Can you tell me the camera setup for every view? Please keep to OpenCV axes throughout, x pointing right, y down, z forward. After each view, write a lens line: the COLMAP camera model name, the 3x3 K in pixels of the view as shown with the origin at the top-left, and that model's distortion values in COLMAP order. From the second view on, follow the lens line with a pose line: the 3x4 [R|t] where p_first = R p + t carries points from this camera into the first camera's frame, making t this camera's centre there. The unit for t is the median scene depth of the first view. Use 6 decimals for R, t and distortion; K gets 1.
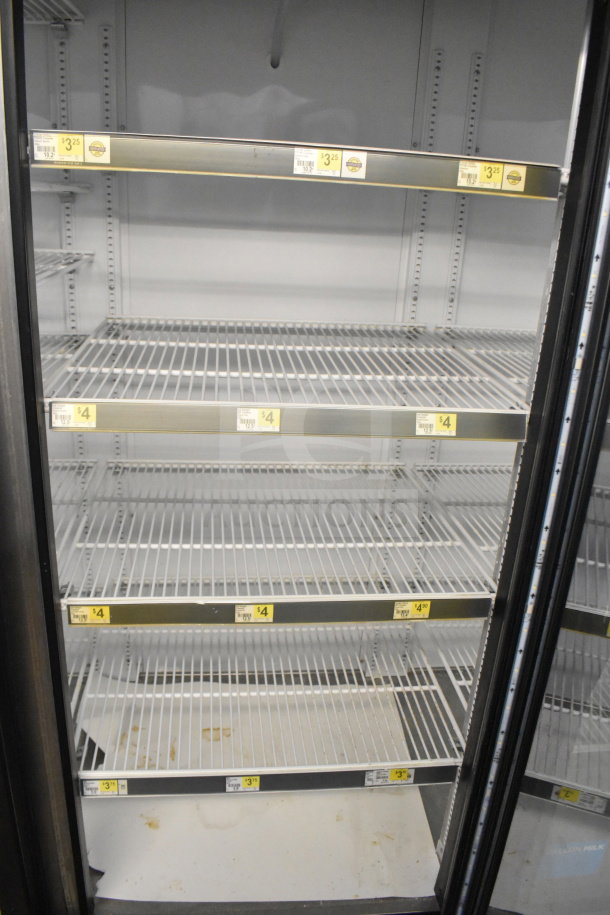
lens RADIAL K [[701.8, 0, 332.6], [0, 701.8, 463.1], [0, 0, 1]] dist [0.000606, -0.005804]
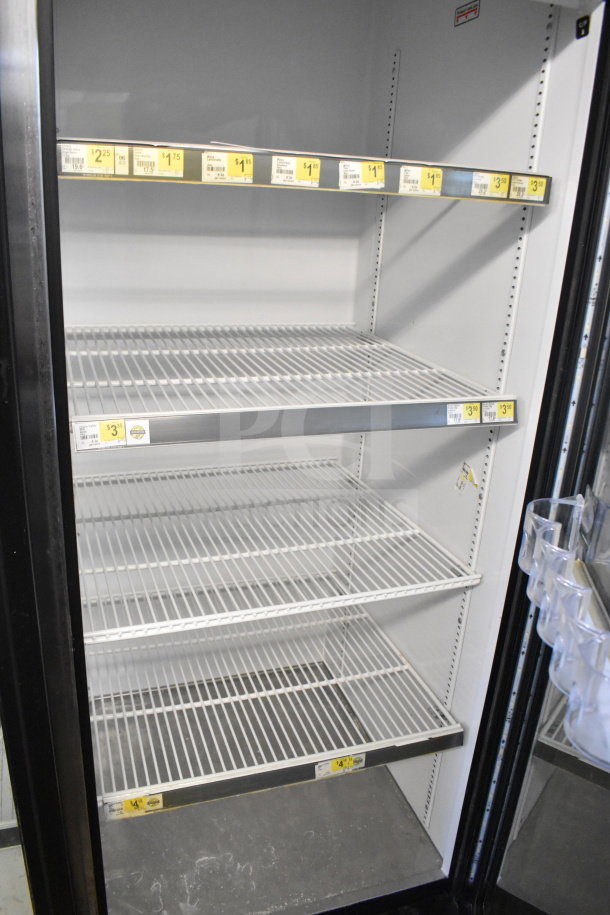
lens RADIAL K [[711.0, 0, 305.0], [0, 711.0, 457.5], [0, 0, 1]] dist [-0.007731, -0.000273]
pose [[0.982698, -0.066611, 0.172821, -0.217643], [0.068470, 0.997642, -0.004812, 0.000525], [-0.172093, 0.016561, 0.984941, -0.033282]]
